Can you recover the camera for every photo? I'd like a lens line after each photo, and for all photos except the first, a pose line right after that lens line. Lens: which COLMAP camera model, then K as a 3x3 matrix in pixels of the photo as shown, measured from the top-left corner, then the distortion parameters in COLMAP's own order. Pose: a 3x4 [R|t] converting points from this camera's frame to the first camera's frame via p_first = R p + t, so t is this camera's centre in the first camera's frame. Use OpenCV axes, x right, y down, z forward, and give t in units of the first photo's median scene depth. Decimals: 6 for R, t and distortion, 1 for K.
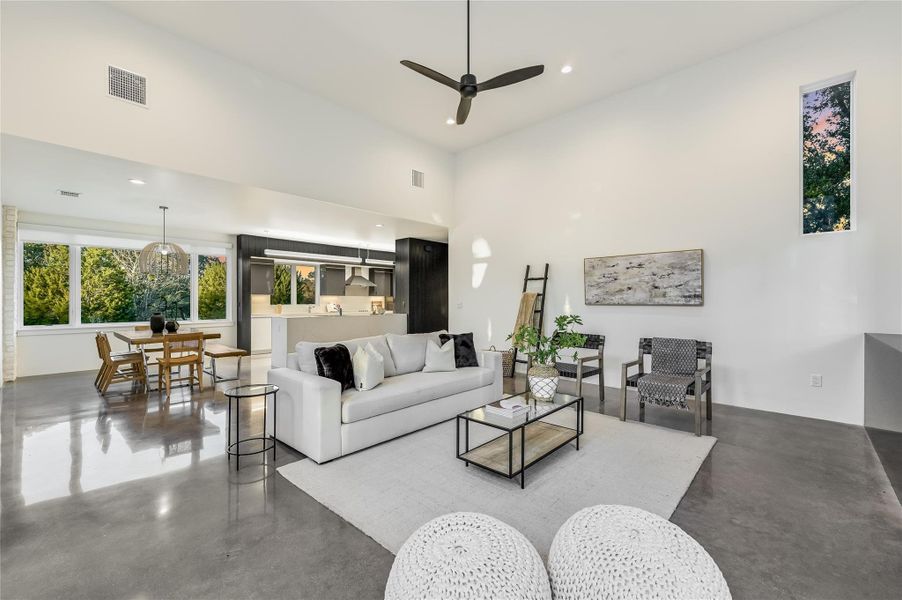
lens RADIAL K [[377.4, 0, 453.6], [0, 377.4, 299.0], [0, 0, 1]] dist [0.014861, -0.000325]
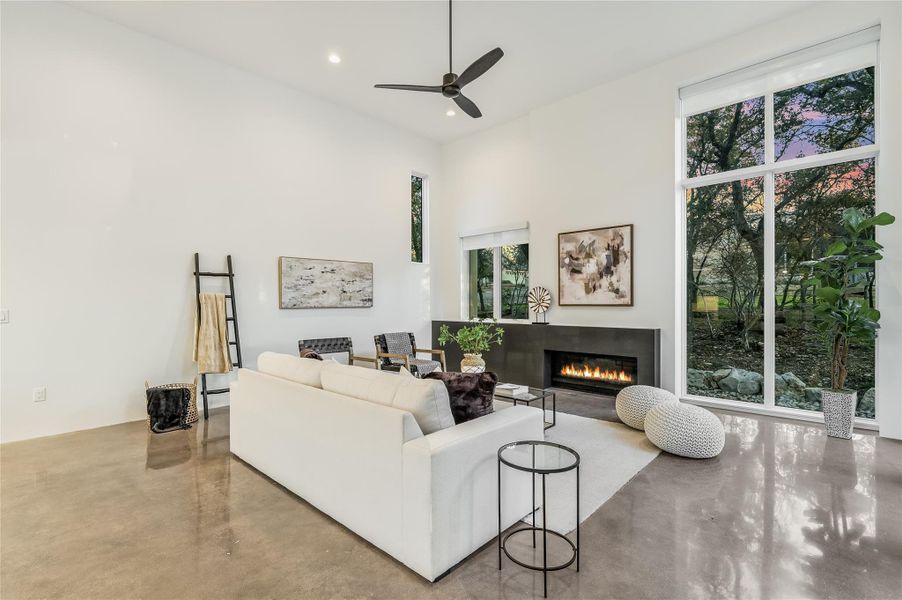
lens RADIAL K [[416.3, 0, 454.4], [0, 416.3, 302.4], [0, 0, 1]] dist [0.001583, 0.000131]
pose [[0.000131, -0.001986, 0.999998, -0.700948], [0.003948, 0.999990, 0.001985, -0.000583], [-0.999992, 0.003948, 0.000139, 0.671122]]
